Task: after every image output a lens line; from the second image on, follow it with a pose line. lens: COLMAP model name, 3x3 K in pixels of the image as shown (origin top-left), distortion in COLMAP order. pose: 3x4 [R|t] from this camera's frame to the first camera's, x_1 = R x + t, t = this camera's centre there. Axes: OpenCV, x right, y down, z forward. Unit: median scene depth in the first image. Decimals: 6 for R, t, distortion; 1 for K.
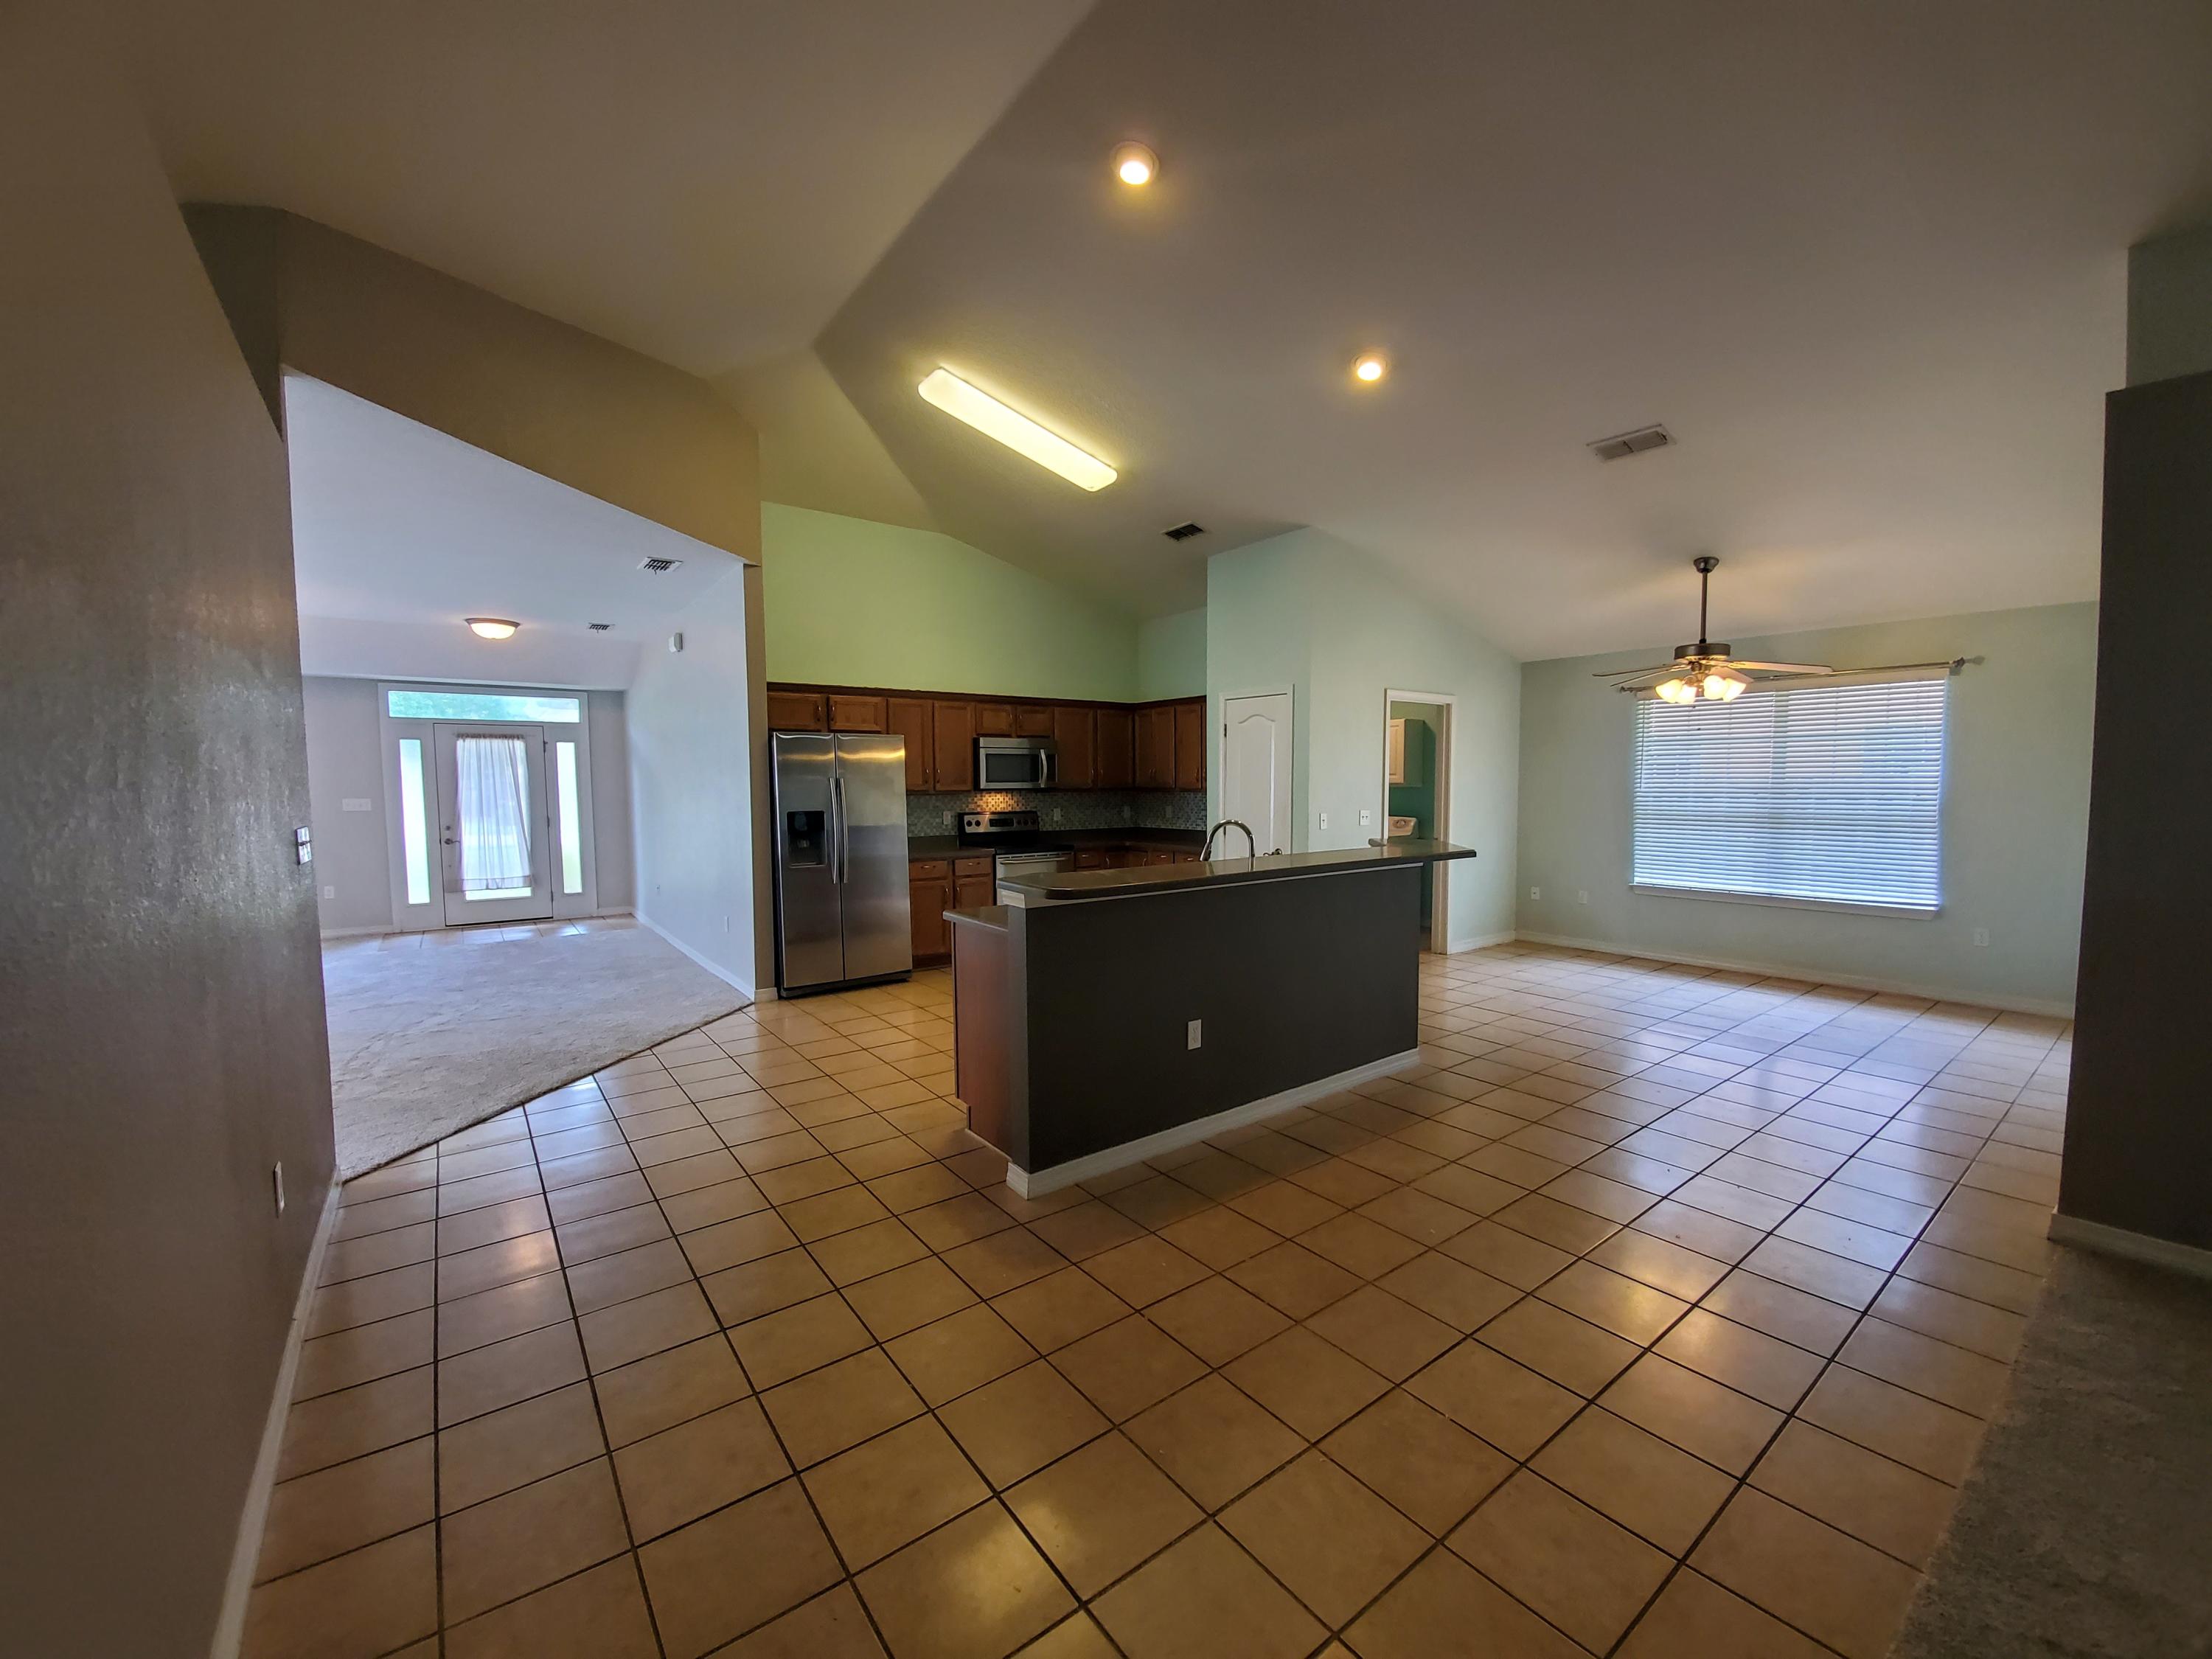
lens RADIAL K [[881.5, 0, 1119.6], [0, 881.5, 831.9], [0, 0, 1]] dist [-0.007115, -0.001259]
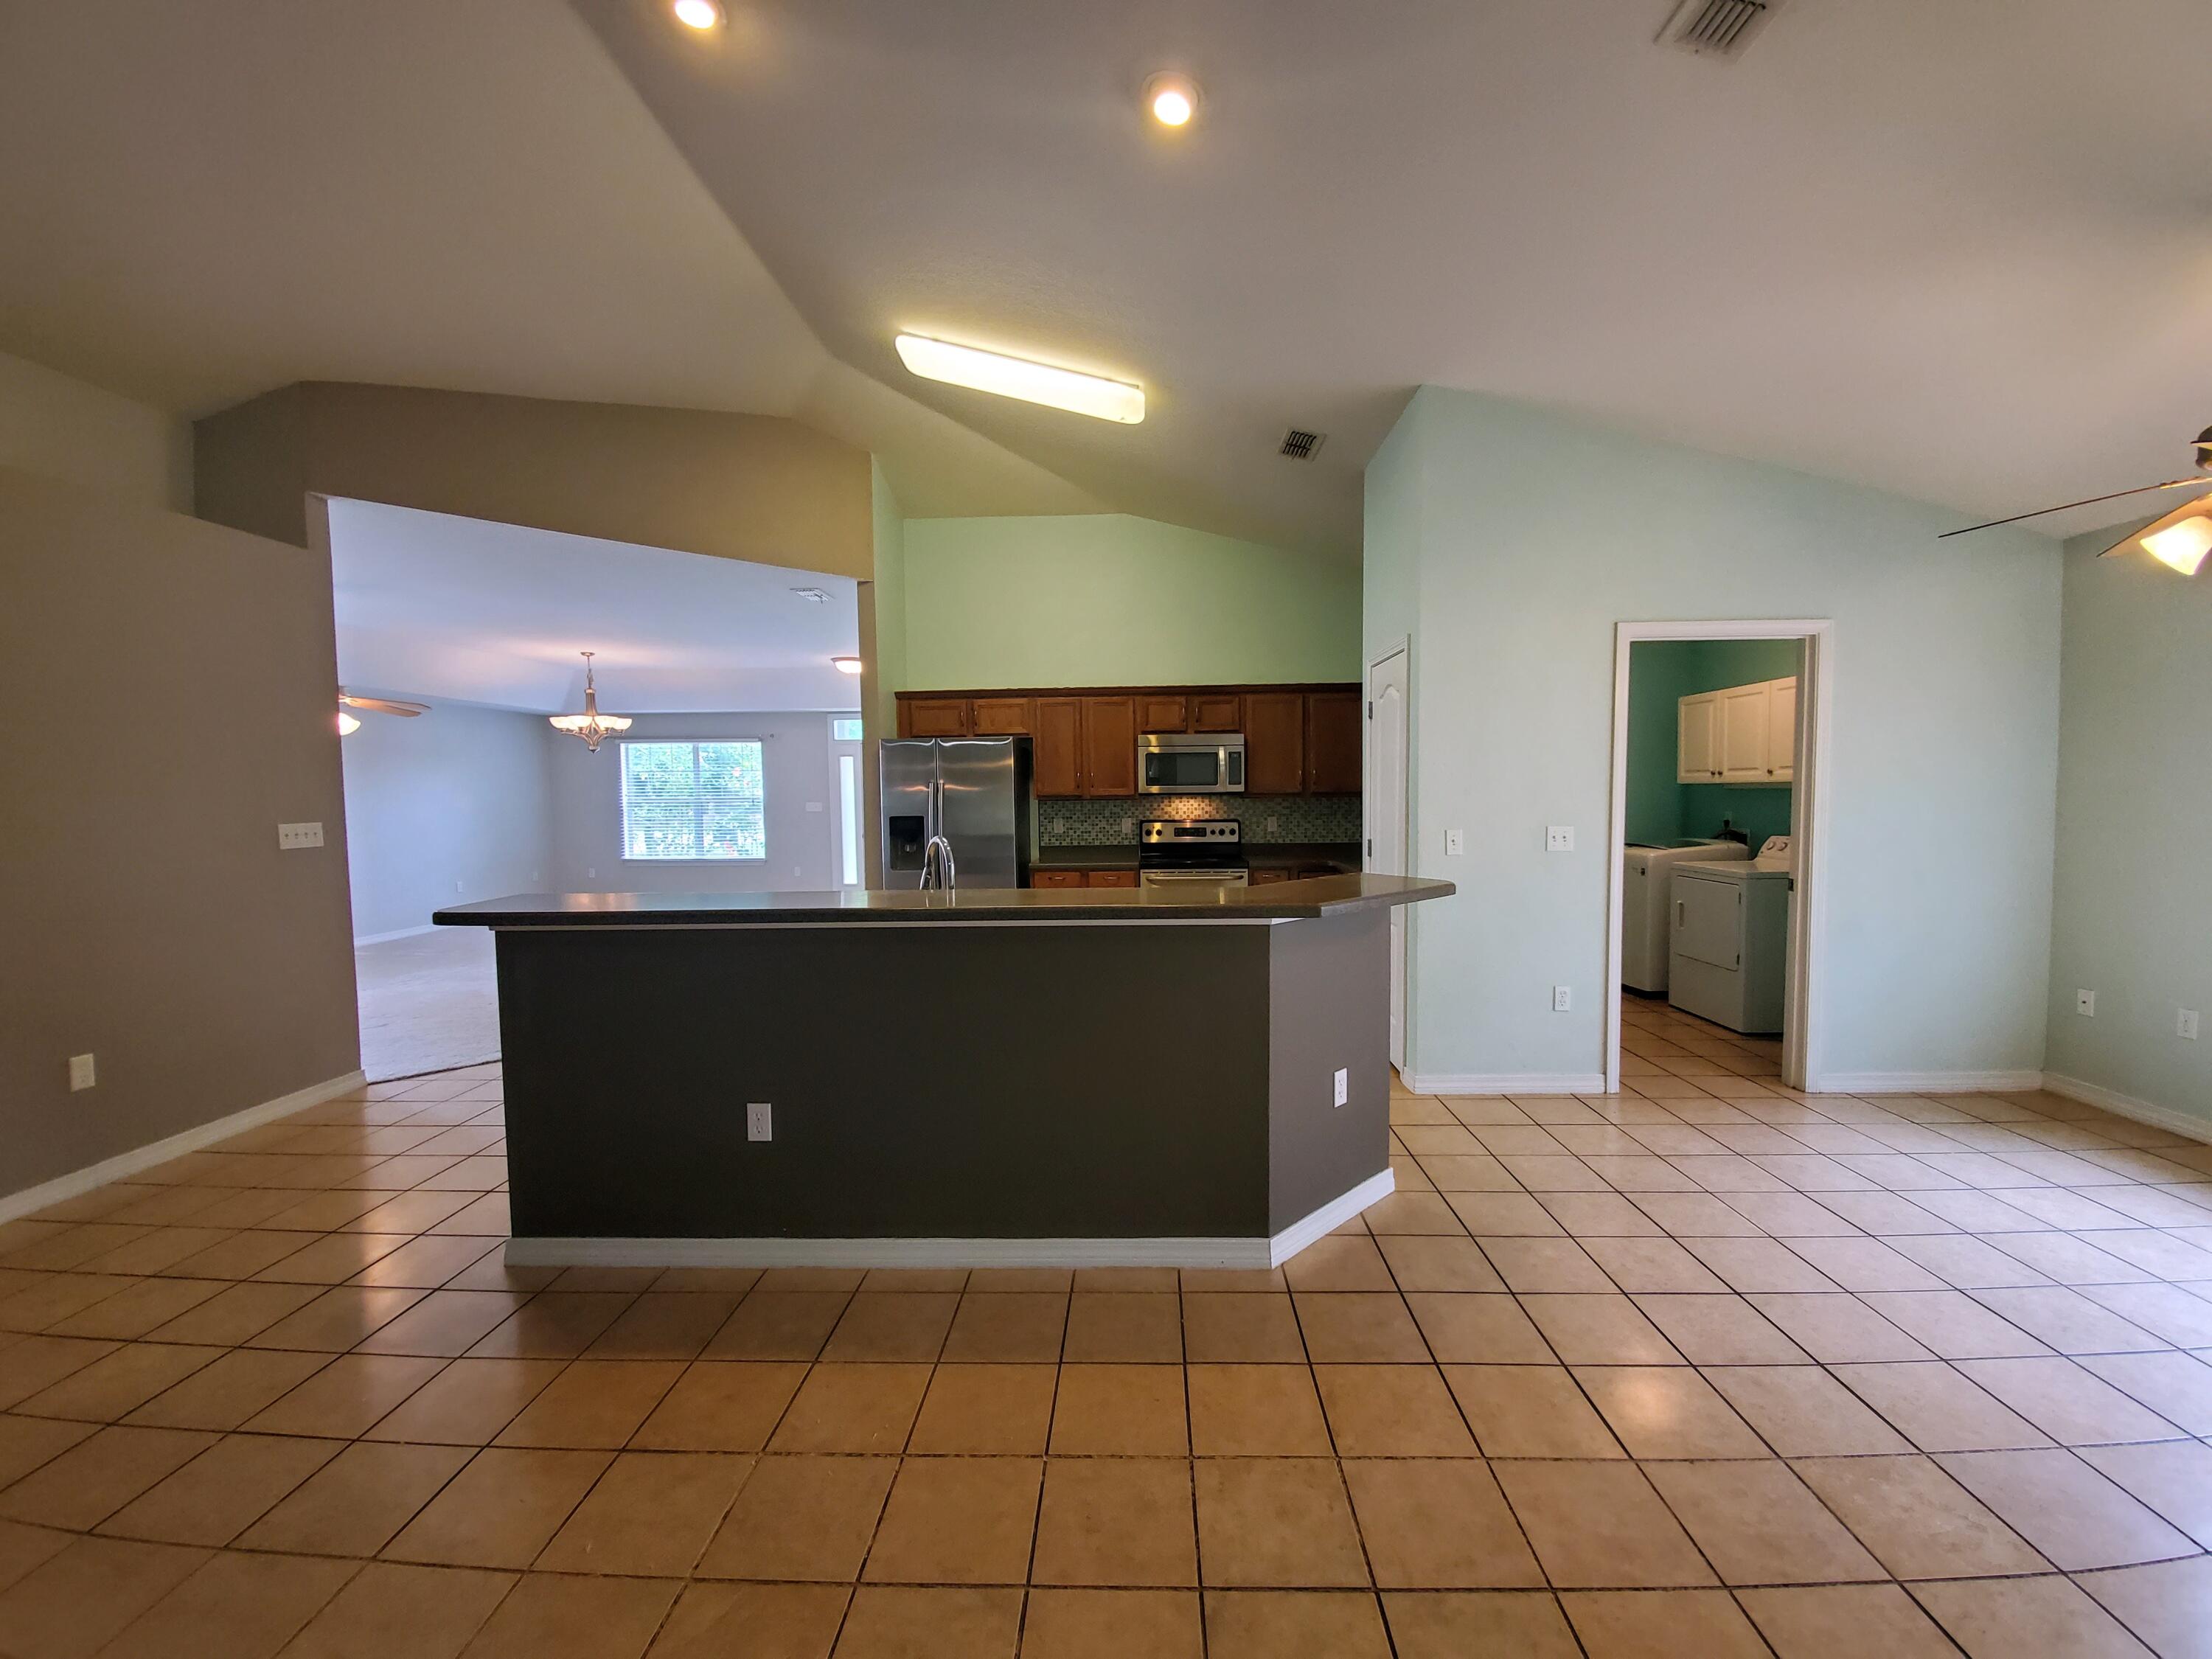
lens RADIAL K [[881.5, 0, 1118.4], [0, 881.5, 836.3], [0, 0, 1]] dist [-0.007115, -0.001259]
pose [[0.771522, 0.027943, -0.635589, 0.371478], [-0.027786, 0.999562, 0.010217, -0.013549], [0.635596, 0.009778, 0.771960, 0.289838]]
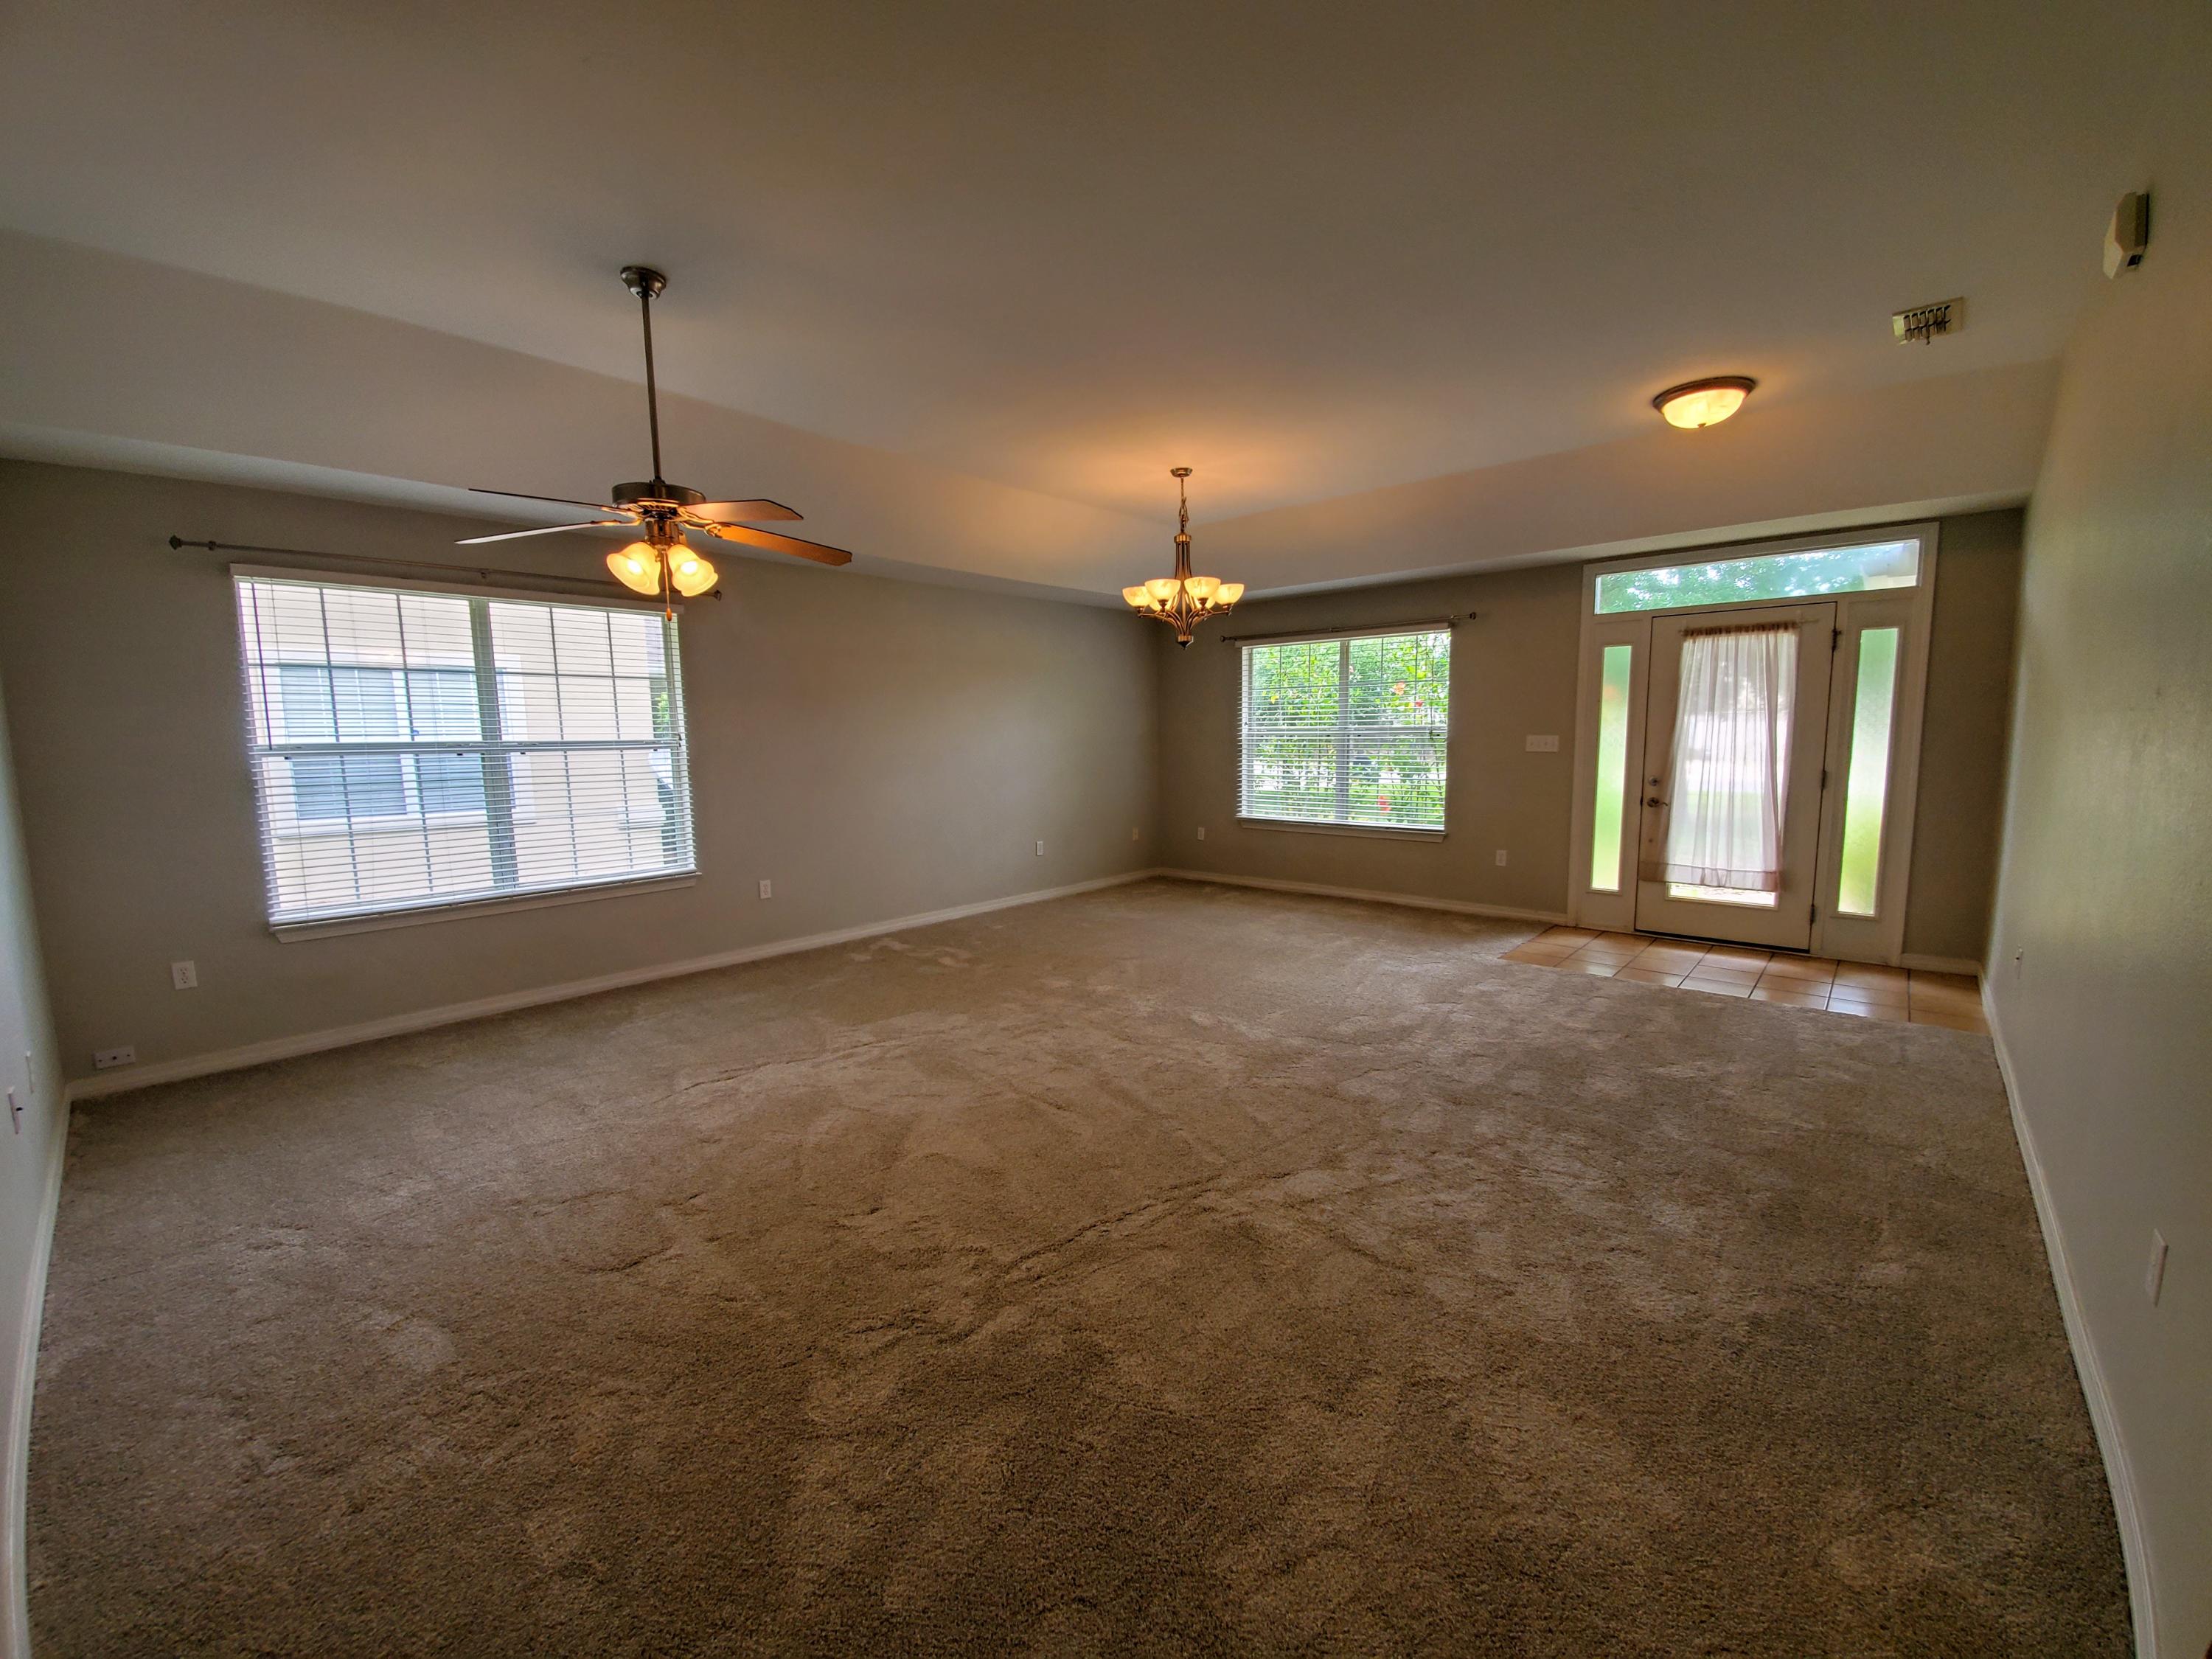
lens RADIAL K [[881.5, 0, 1116.2], [0, 881.5, 850.0], [0, 0, 1]] dist [-0.007115, -0.001259]
pose [[0.192940, 0.133361, -0.972105, -0.242058], [-0.043182, 0.990915, 0.127371, -0.023244], [0.980260, 0.017402, 0.196946, 0.564800]]
